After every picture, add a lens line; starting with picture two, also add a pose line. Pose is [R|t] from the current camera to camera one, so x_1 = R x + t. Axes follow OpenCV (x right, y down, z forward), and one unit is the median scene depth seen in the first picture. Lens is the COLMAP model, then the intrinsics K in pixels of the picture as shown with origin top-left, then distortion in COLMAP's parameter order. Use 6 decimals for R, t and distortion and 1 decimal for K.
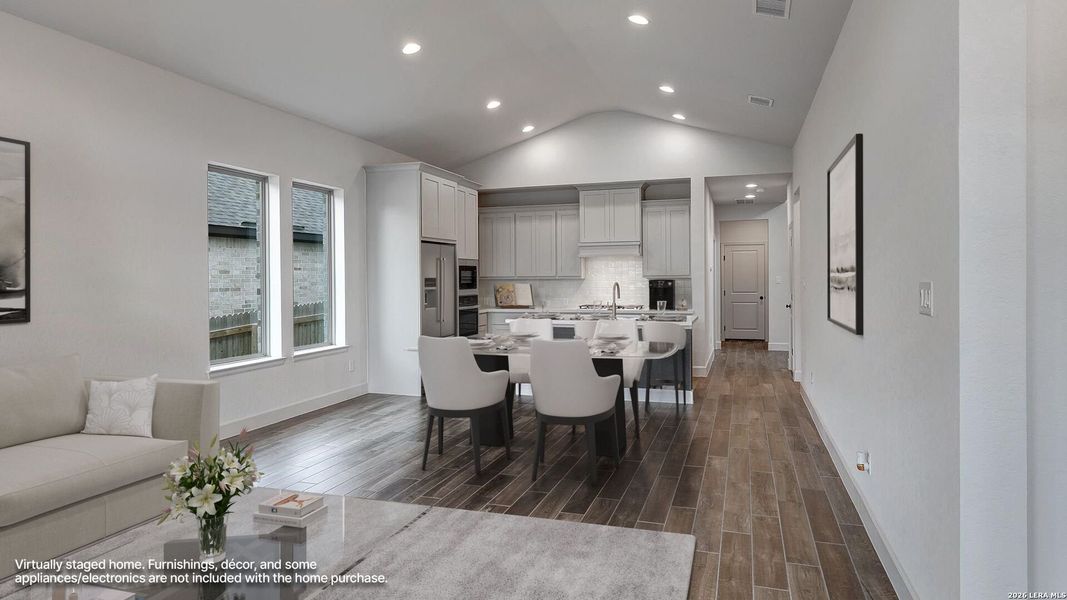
lens RADIAL K [[649.9, 0, 533.5], [0, 649.9, 300.0], [0, 0, 1]] dist [0.002189, 0.000144]
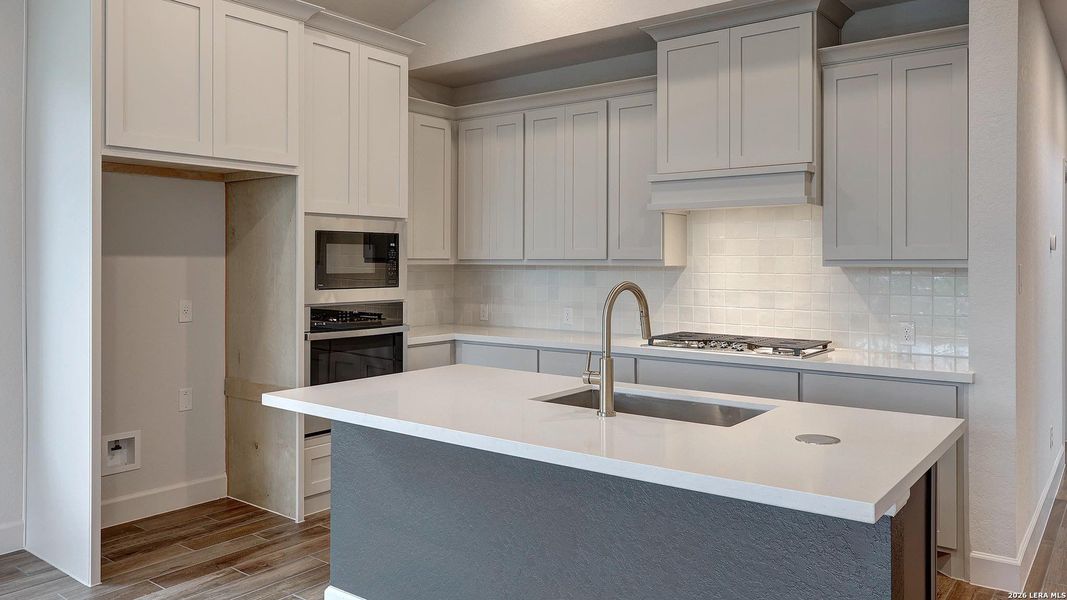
lens RADIAL K [[780.3, 0, 534.7], [0, 780.3, 262.0], [0, 0, 1]] dist [-0.006047, -0.001776]
pose [[0.936646, 0.005090, -0.350239, 0.170614], [-0.017428, 0.999333, -0.032084, -0.019064], [0.349843, 0.036155, 0.936111, 0.547494]]
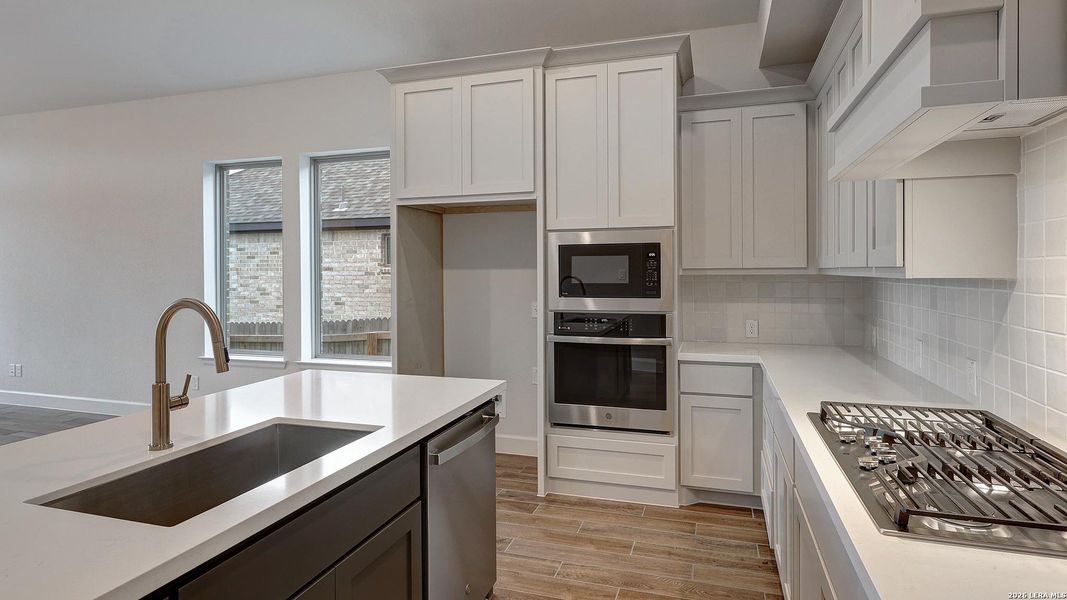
lens RADIAL K [[572.0, 0, 532.9], [0, 572.0, 272.7], [0, 0, 1]] dist [-0.000926, -0.000031]
pose [[-0.012404, 0.006785, -0.999900, 0.268237], [-0.029155, 0.999549, 0.007144, -0.033555], [0.999498, 0.029240, -0.012200, 0.911306]]
